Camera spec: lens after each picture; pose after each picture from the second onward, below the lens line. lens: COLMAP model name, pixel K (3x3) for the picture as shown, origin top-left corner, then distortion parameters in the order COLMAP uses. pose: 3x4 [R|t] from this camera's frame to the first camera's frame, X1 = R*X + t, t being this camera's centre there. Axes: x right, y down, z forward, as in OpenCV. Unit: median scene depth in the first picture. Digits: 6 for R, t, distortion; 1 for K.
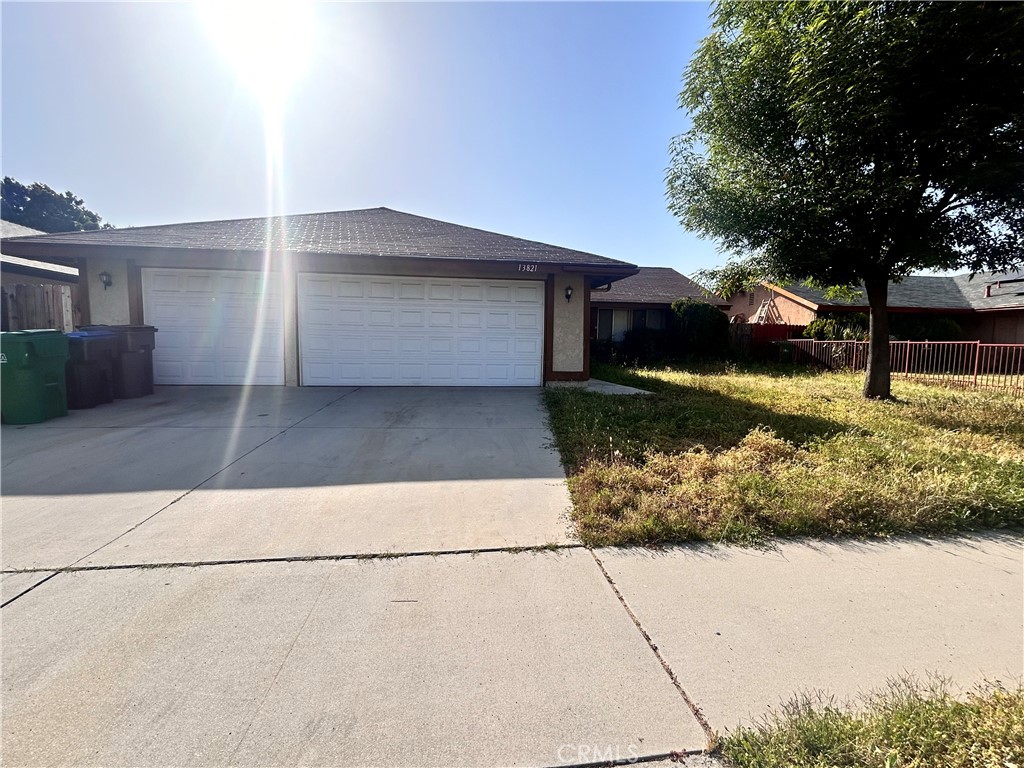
lens RADIAL K [[442.1, 0, 512.0], [0, 442.1, 384.0], [0, 0, 1]] dist [0.002178, 0.000132]
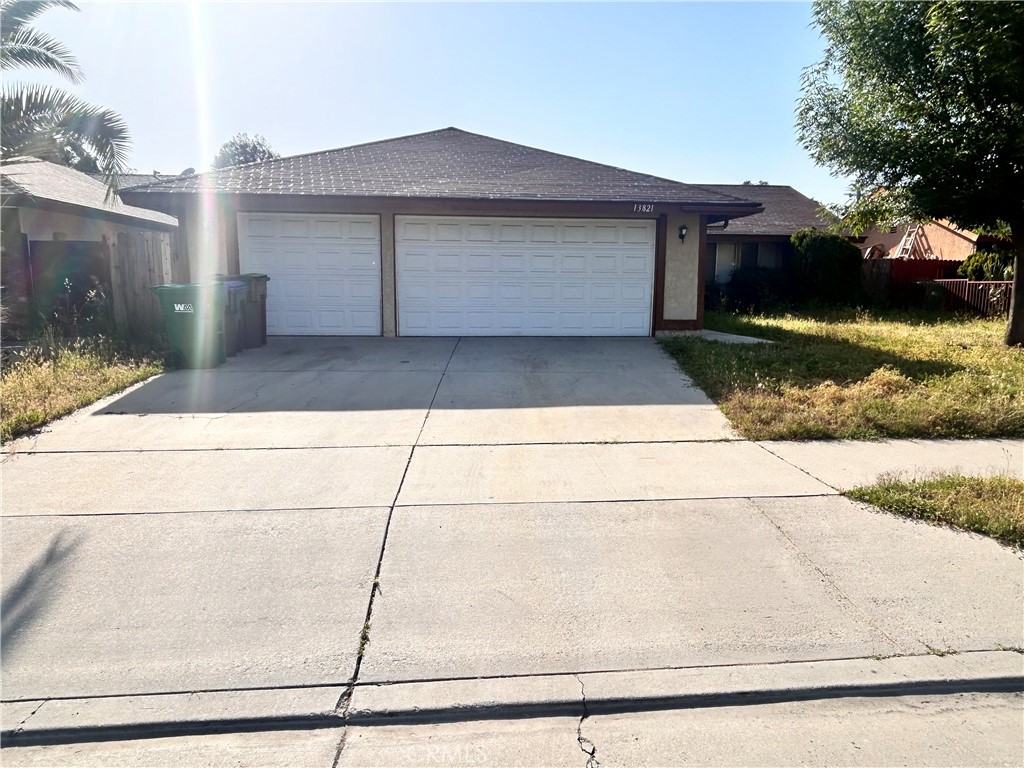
lens RADIAL K [[648.1, 0, 512.0], [0, 648.1, 384.0], [0, 0, 1]] dist [-0.000864, -0.001070]
pose [[0.999228, -0.001141, -0.039258, -0.187470], [0.003683, 0.997896, 0.064735, 0.018772], [0.039102, -0.064830, 0.997130, -0.398212]]
